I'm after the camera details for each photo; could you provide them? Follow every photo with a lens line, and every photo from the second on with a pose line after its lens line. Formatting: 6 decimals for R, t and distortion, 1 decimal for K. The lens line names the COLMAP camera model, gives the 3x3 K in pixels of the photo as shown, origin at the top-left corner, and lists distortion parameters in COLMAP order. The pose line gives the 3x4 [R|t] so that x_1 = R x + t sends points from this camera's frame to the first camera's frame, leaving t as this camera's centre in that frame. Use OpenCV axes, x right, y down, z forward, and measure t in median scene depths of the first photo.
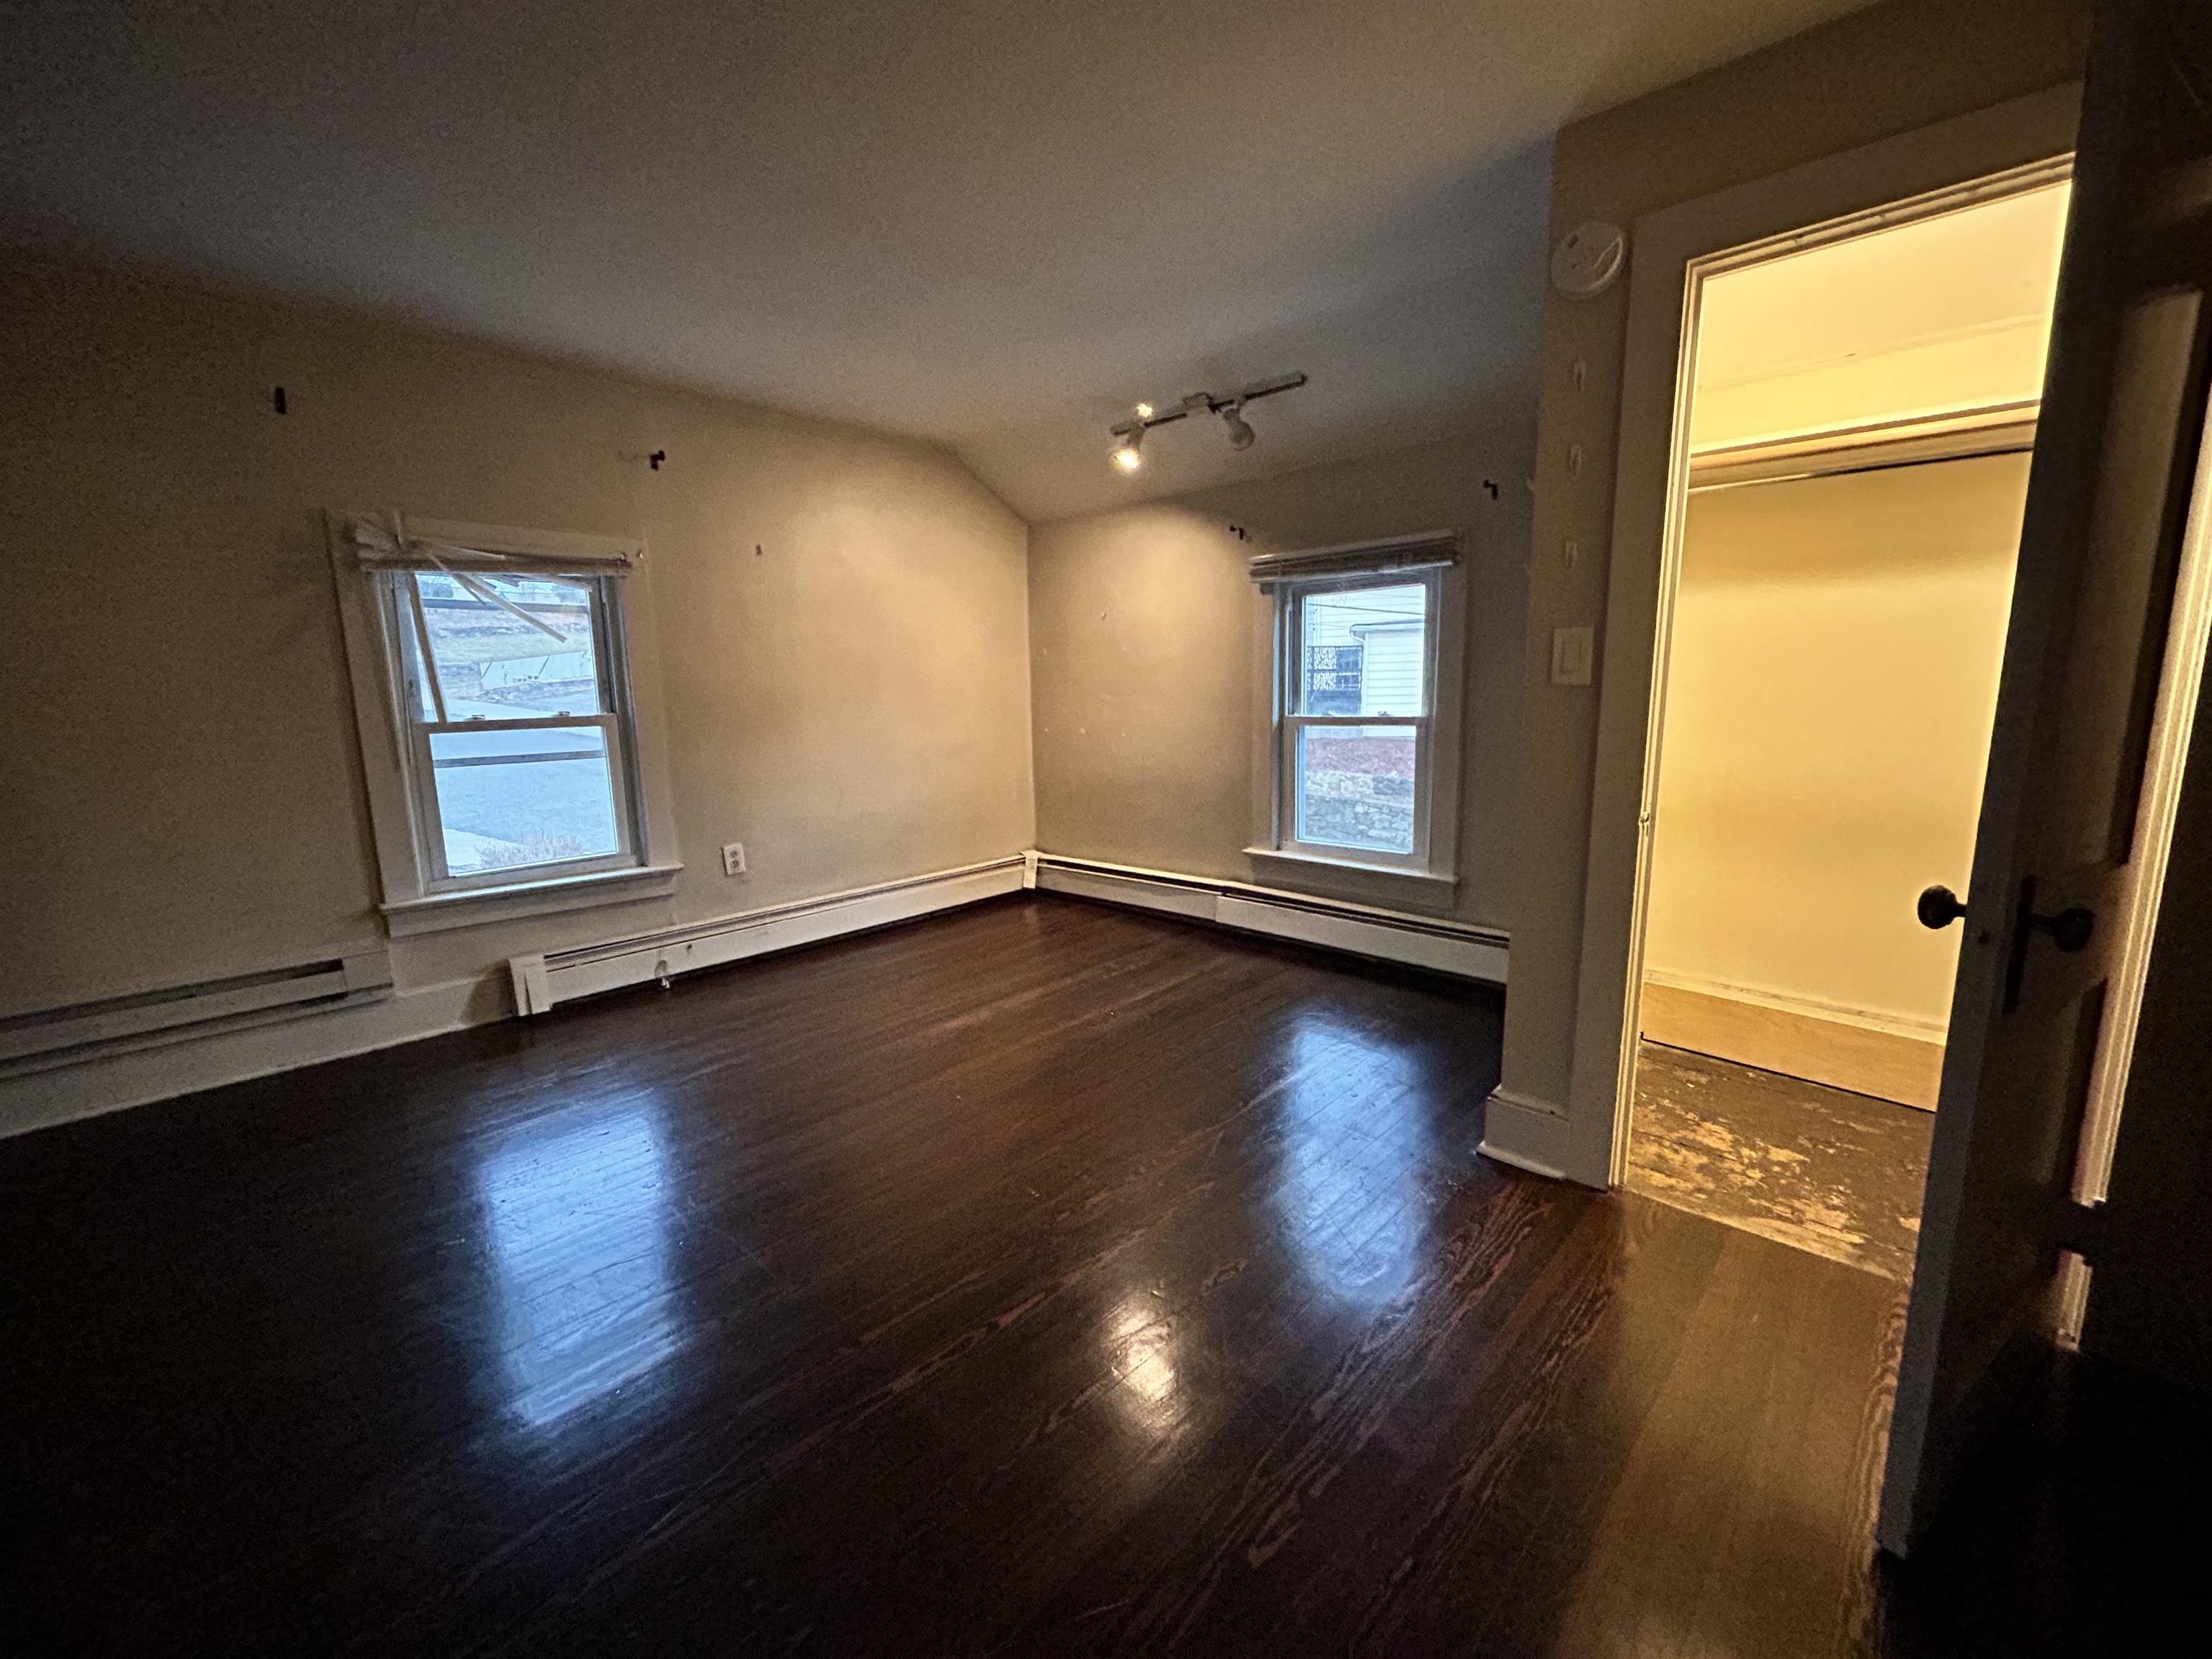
lens RADIAL K [[892.4, 0, 1106.0], [0, 892.4, 829.5], [0, 0, 1]] dist [-0.000171, 0.000006]
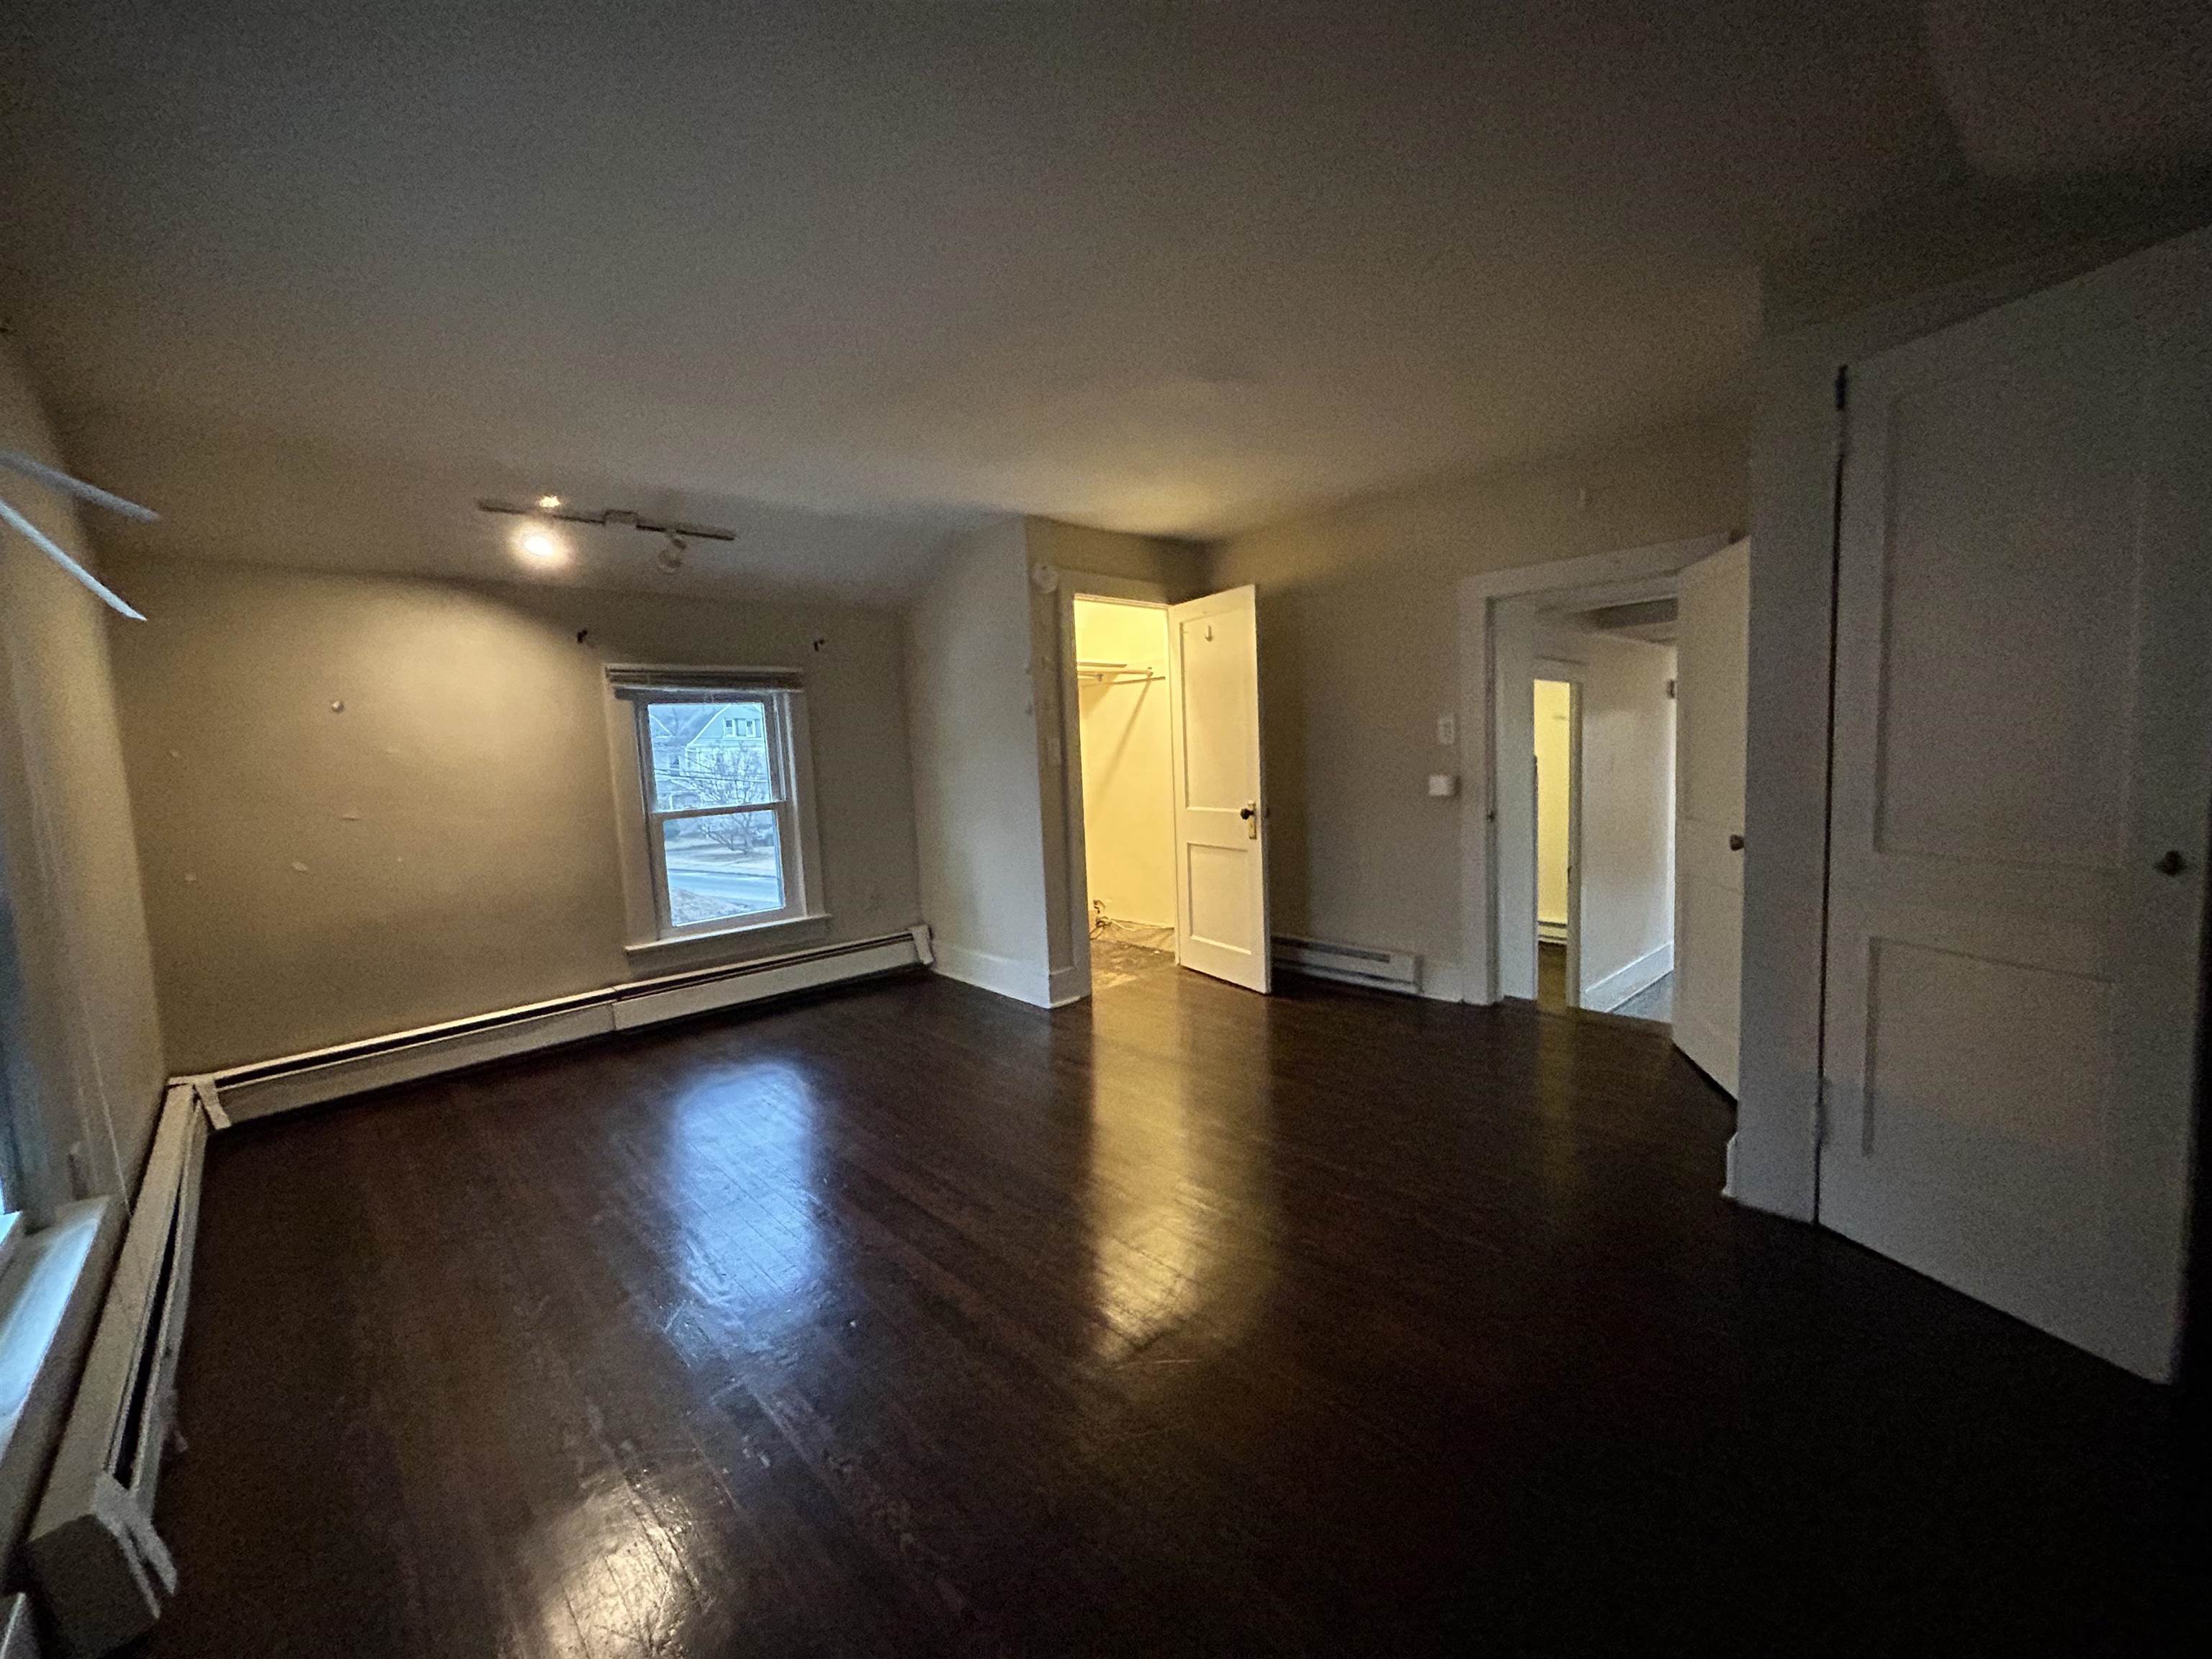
lens RADIAL K [[892.4, 0, 1106.0], [0, 892.4, 829.5], [0, 0, 1]] dist [-0.000171, 0.000006]
pose [[0.033442, -0.065447, 0.997296, -0.874791], [0.211131, 0.975797, 0.056956, -0.055083], [-0.976885, 0.208656, 0.046450, 0.435576]]
